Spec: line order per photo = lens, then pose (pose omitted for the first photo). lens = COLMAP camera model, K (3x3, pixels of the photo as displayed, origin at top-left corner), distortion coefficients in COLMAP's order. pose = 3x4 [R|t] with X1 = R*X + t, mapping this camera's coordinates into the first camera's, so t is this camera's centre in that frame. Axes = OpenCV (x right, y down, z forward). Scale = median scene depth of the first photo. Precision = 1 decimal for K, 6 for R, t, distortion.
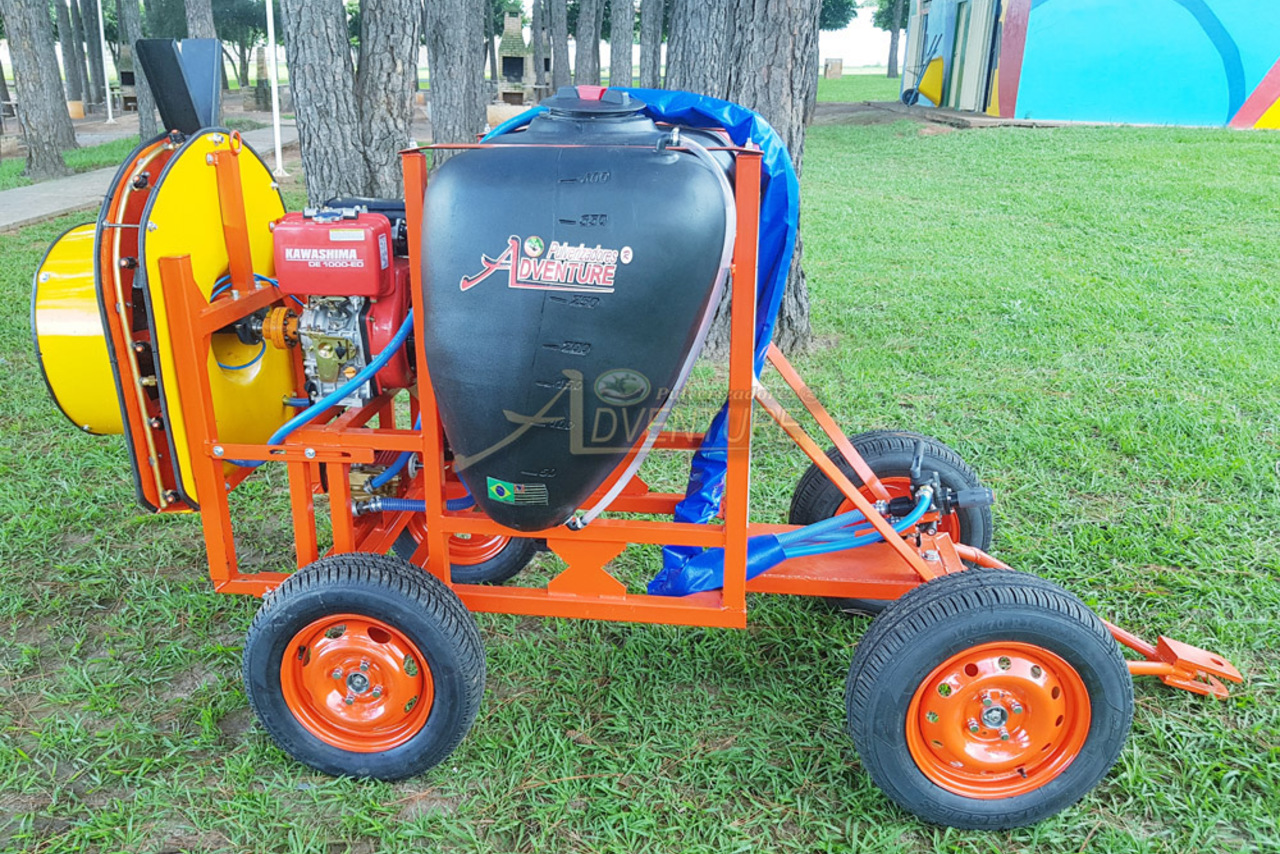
lens RADIAL K [[1003.3, 0, 604.1], [0, 1003.3, 427.7], [0, 0, 1]] dist [-0.014007, 0.014035]
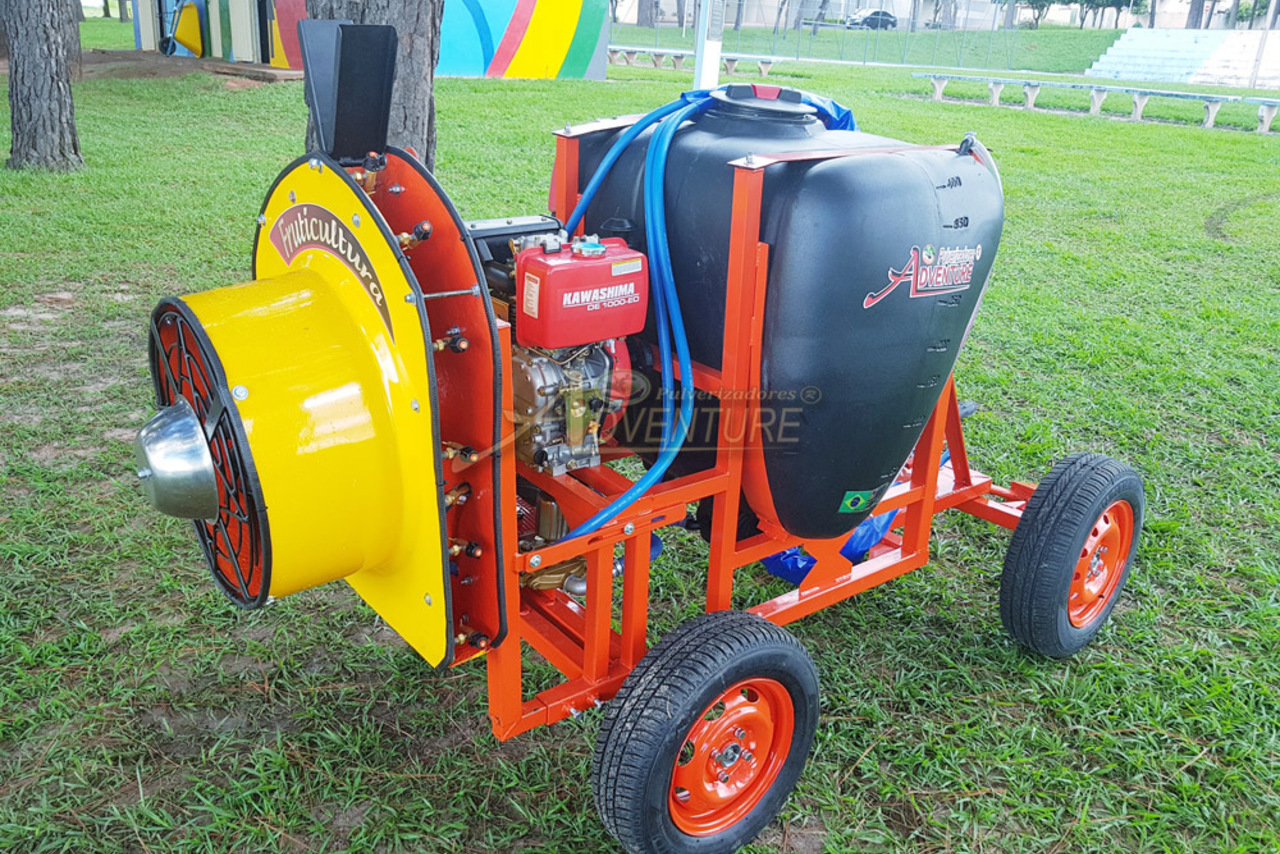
lens RADIAL K [[1003.3, 0, 604.1], [0, 1003.3, 427.7], [0, 0, 1]] dist [-0.014007, 0.014035]
pose [[0.735032, -0.230826, 0.637532, -0.740295], [0.199520, 0.972271, 0.121989, -0.147225], [-0.648012, 0.037534, 0.760704, 0.327479]]
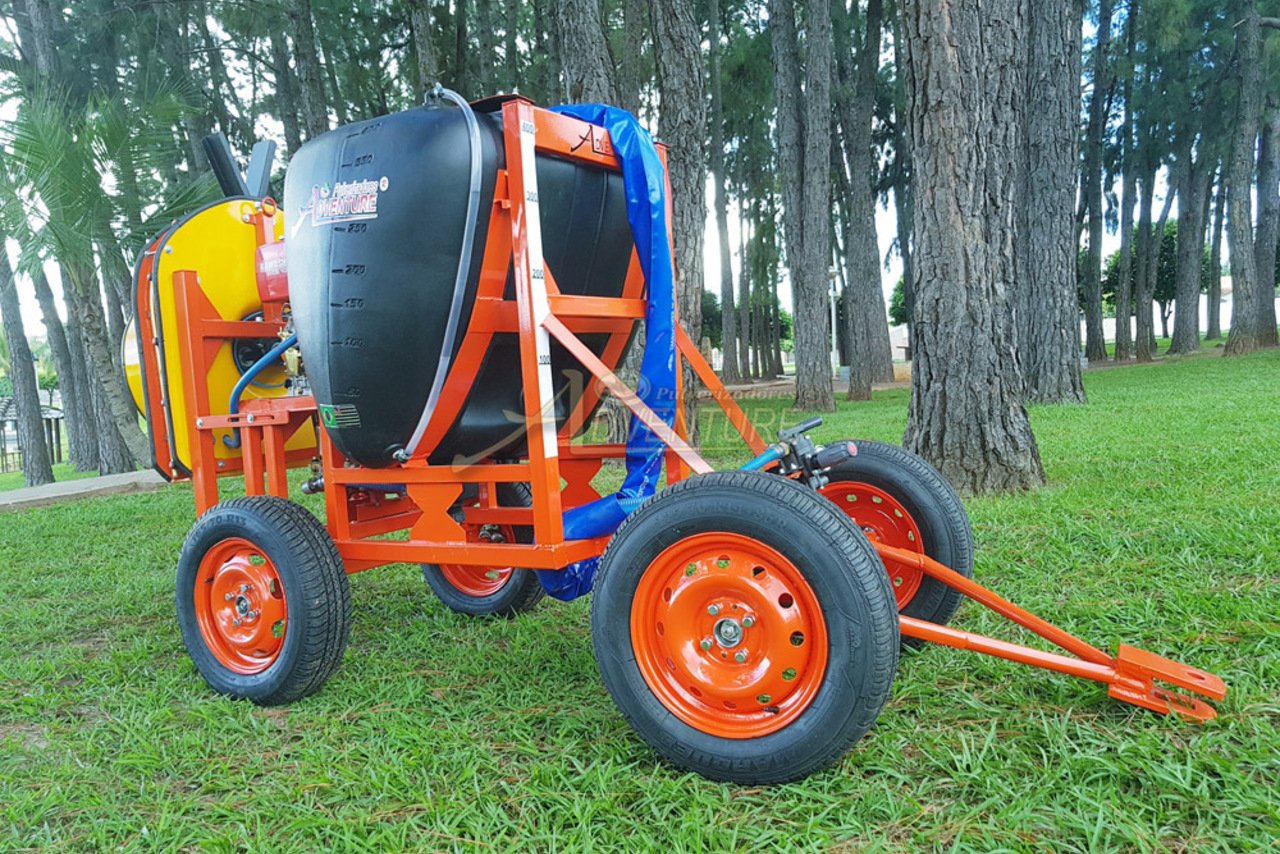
lens RADIAL K [[1003.3, 0, 604.1], [0, 1003.3, 427.7], [0, 0, 1]] dist [-0.014007, 0.014035]
pose [[0.900034, -0.045601, -0.433427, 0.551153], [-0.076550, 0.962508, -0.260226, 0.285615], [0.429044, 0.267391, 0.862800, 0.127175]]
